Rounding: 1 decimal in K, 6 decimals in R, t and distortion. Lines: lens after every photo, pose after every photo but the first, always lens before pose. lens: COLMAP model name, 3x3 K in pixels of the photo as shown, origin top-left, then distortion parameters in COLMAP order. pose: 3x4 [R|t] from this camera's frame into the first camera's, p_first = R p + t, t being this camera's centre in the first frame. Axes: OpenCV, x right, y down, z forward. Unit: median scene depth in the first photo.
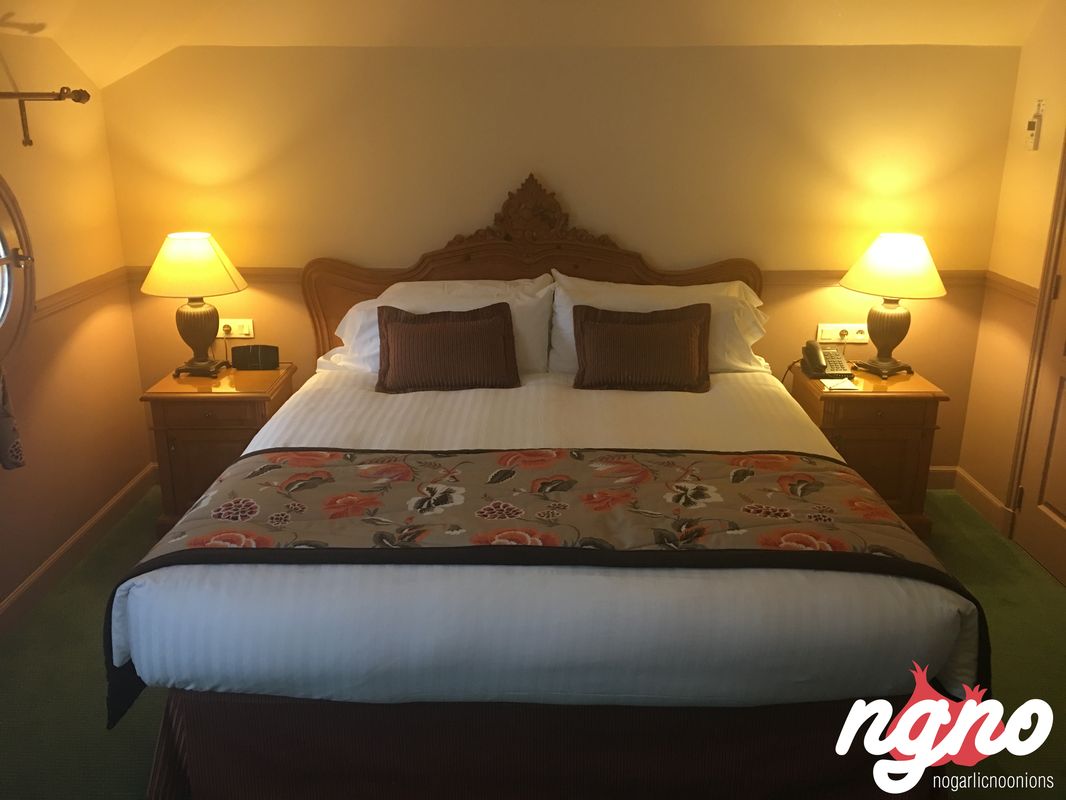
lens RADIAL K [[912.7, 0, 524.9], [0, 912.7, 398.9], [0, 0, 1]] dist [0.071087, -0.091807]
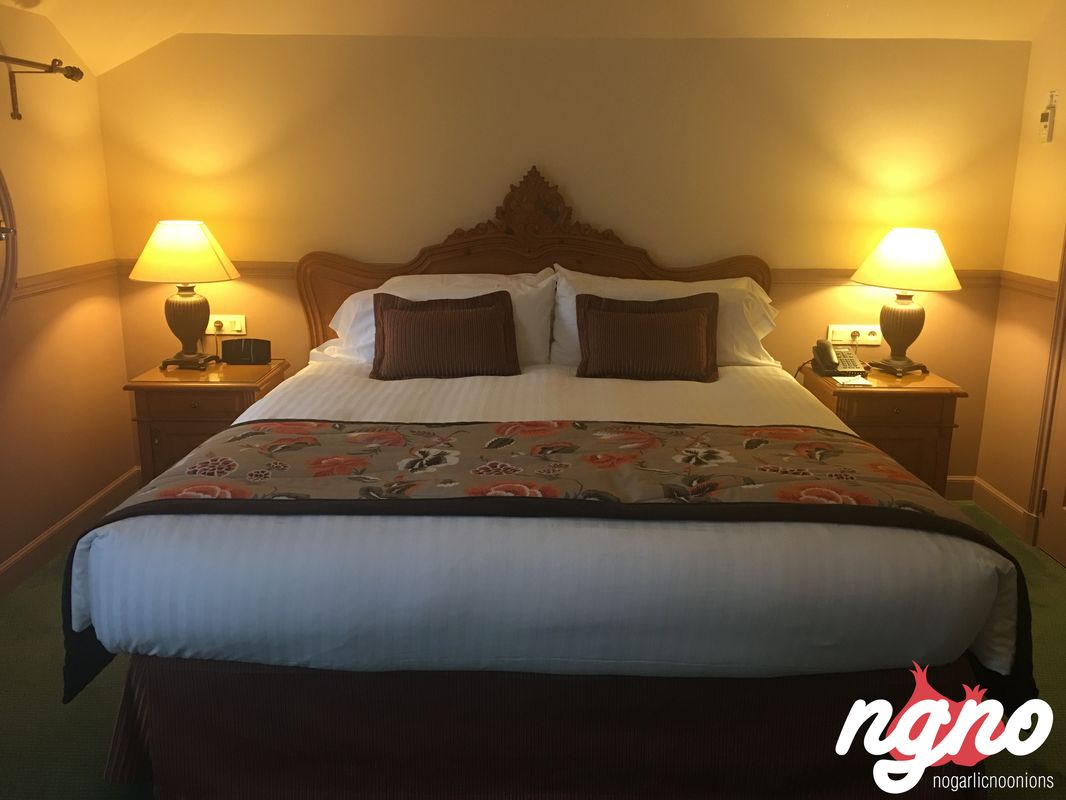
lens RADIAL K [[912.7, 0, 529.0], [0, 912.7, 399.9], [0, 0, 1]] dist [0.071087, -0.091807]
pose [[0.999961, 0.008530, 0.002114, 0.001879], [-0.008365, 0.997607, -0.068632, 0.077410], [-0.002694, 0.068611, 0.997640, 0.045555]]
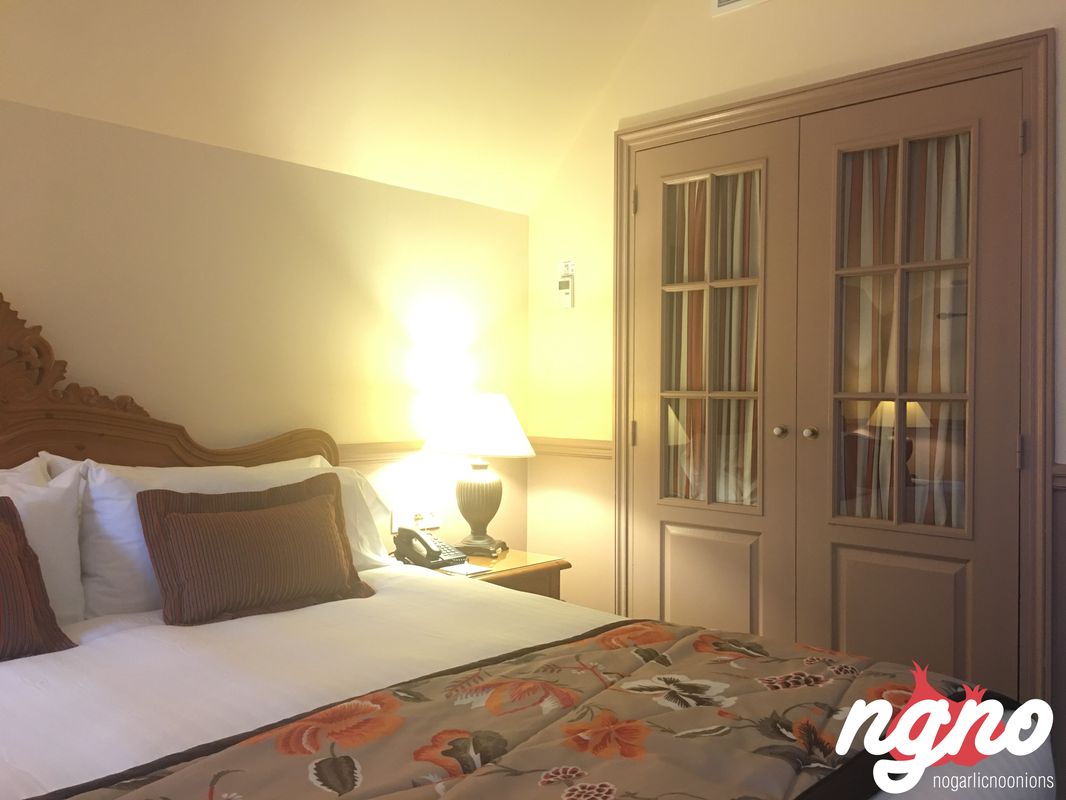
lens RADIAL K [[912.7, 0, 525.5], [0, 912.7, 405.6], [0, 0, 1]] dist [0.071087, -0.091807]
pose [[0.675719, -0.005450, 0.737139, -0.221091], [0.220454, 0.955703, -0.195019, 0.015550], [-0.703423, 0.294284, 0.646988, 0.436483]]
